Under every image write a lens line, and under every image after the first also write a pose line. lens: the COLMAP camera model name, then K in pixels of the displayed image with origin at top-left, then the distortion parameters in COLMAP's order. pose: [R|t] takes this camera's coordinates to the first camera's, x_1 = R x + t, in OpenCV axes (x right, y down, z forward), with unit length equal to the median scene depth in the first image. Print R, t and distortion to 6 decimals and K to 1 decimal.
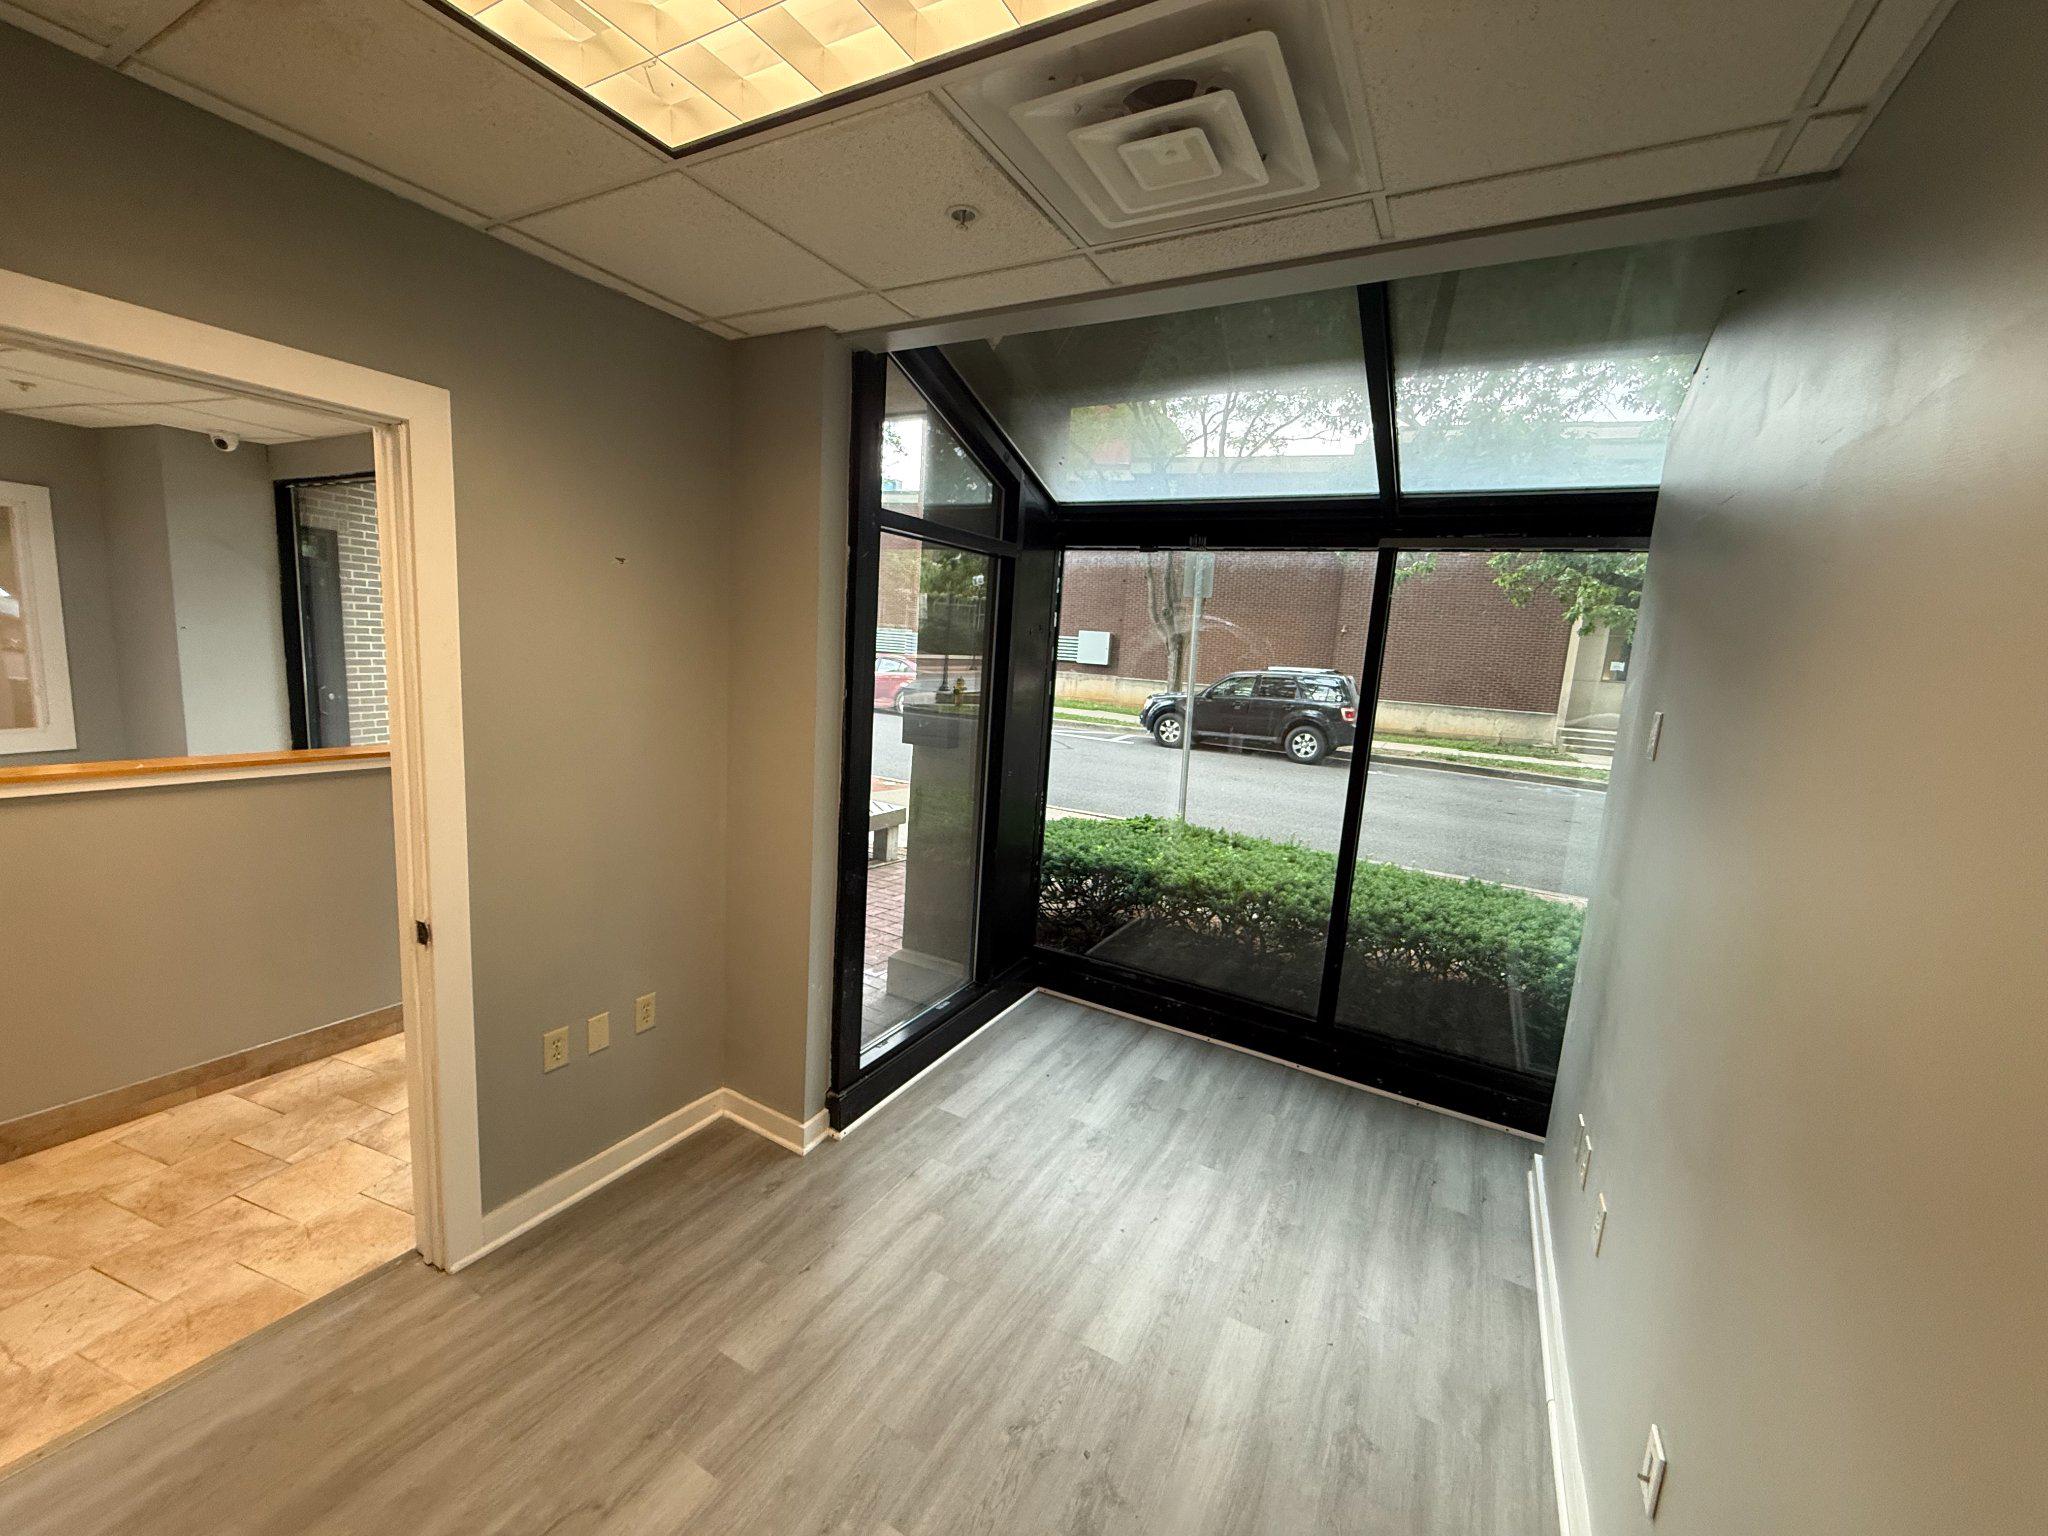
lens RADIAL K [[815.8, 0, 1017.5], [0, 815.8, 772.6], [0, 0, 1]] dist [-0.002480, 0.000697]
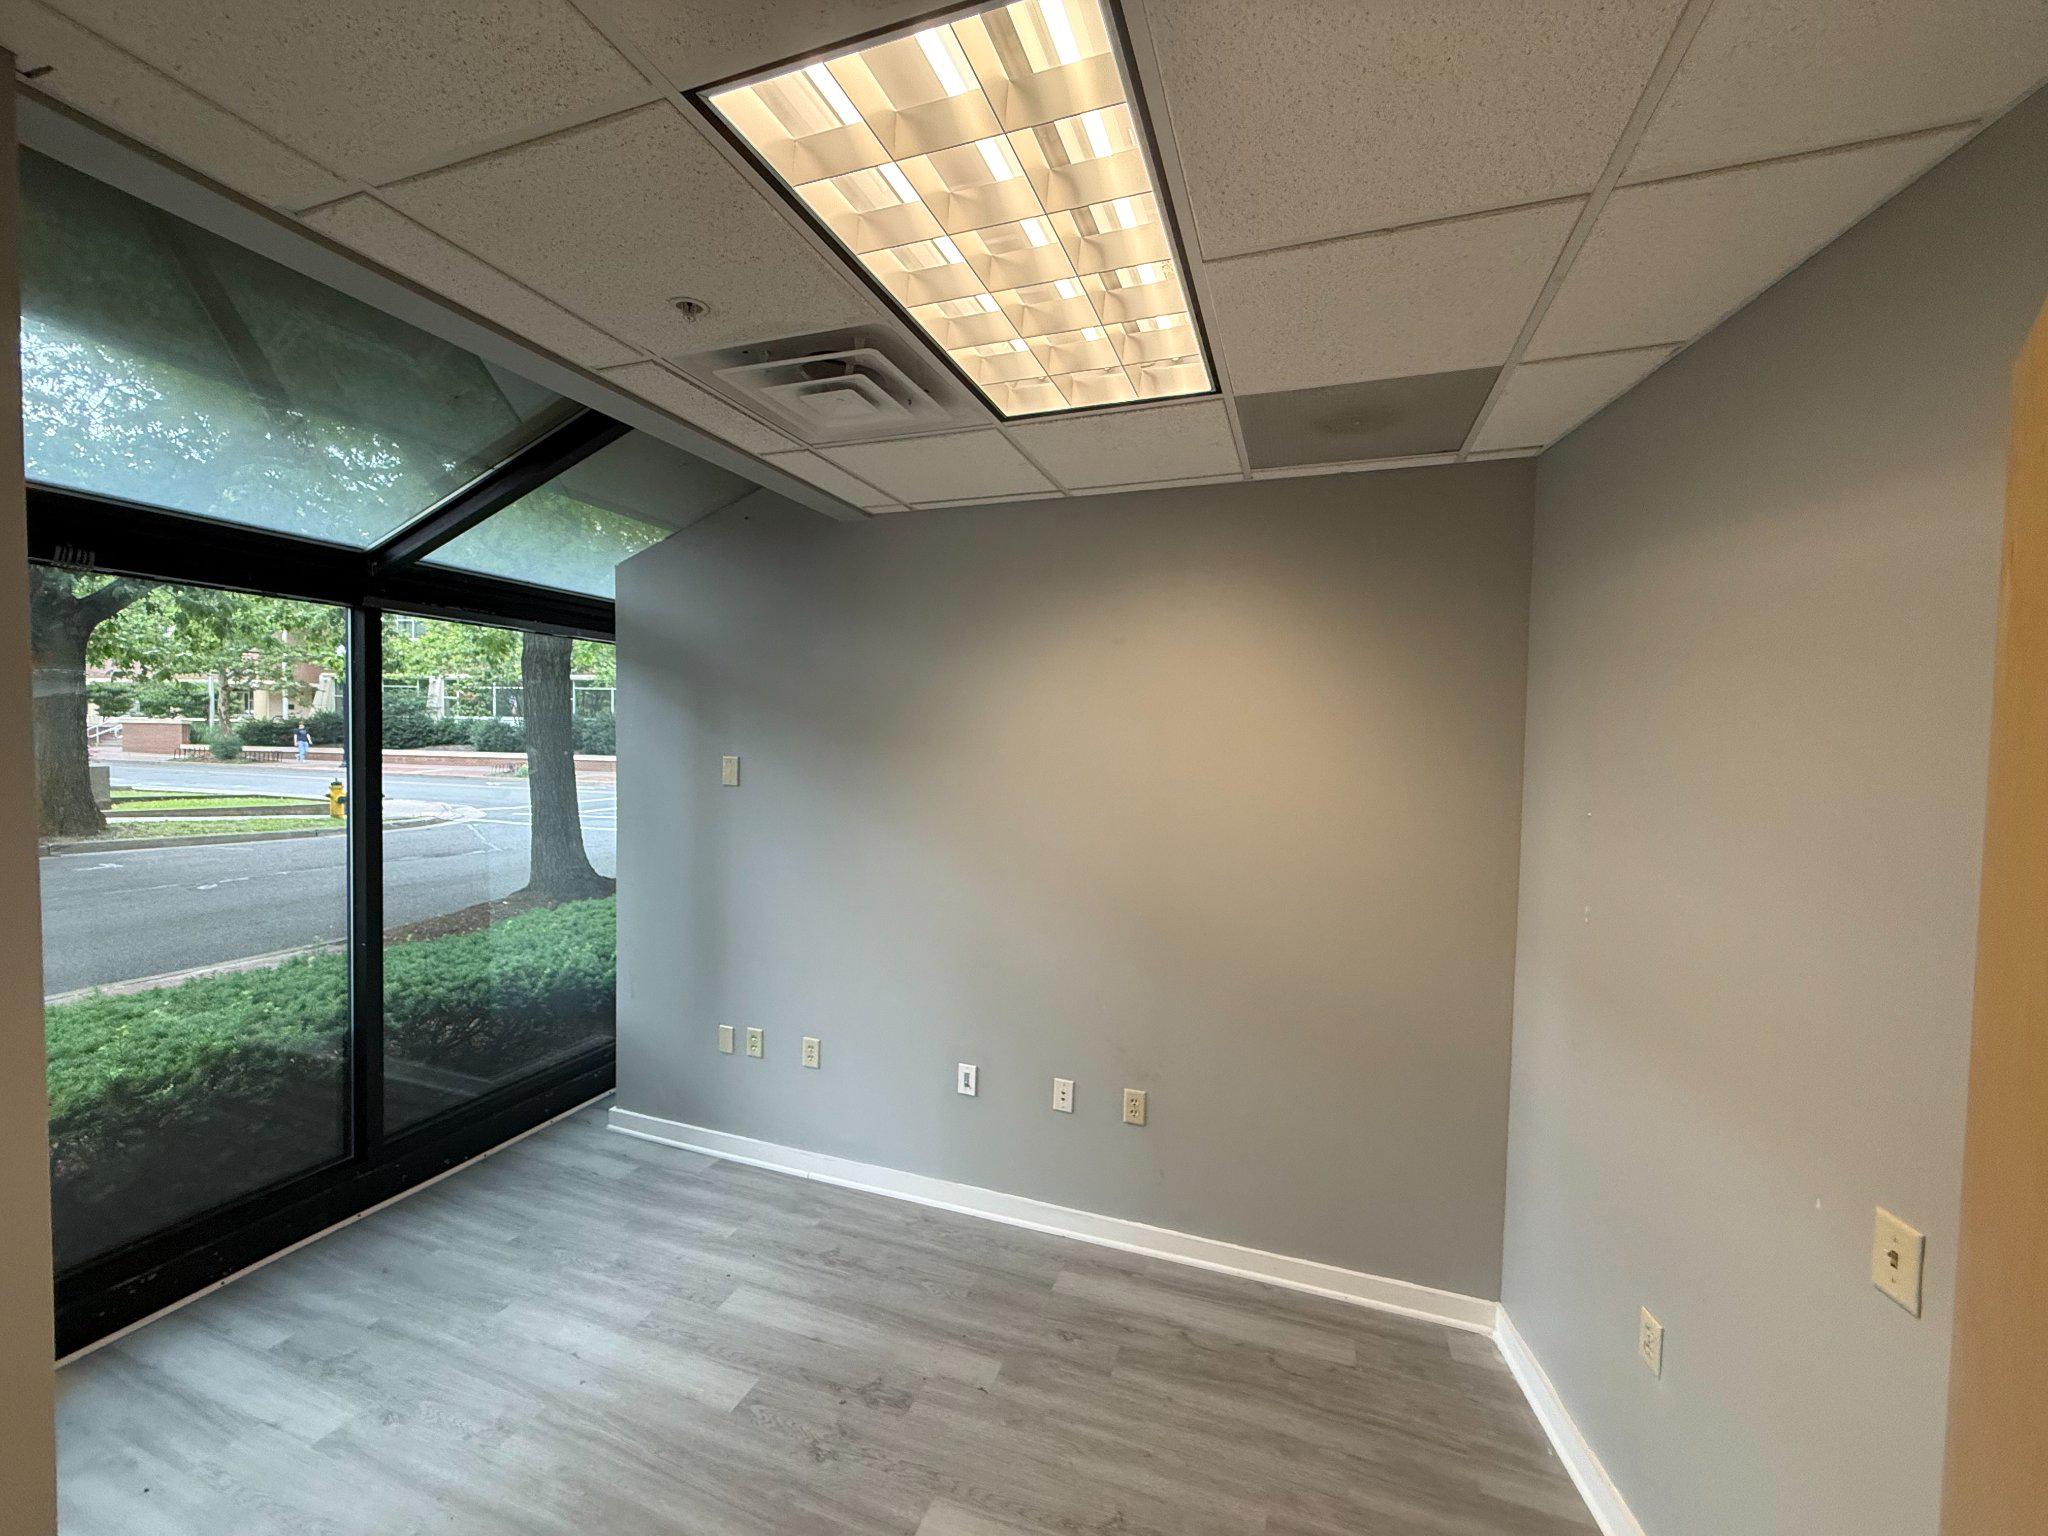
lens RADIAL K [[815.8, 0, 1022.2], [0, 815.8, 765.1], [0, 0, 1]] dist [-0.002480, 0.000697]
pose [[-0.162408, -0.104812, 0.981141, -0.834680], [0.130280, 0.983360, 0.126614, -0.169752], [-0.978085, 0.148386, -0.146050, 0.618504]]
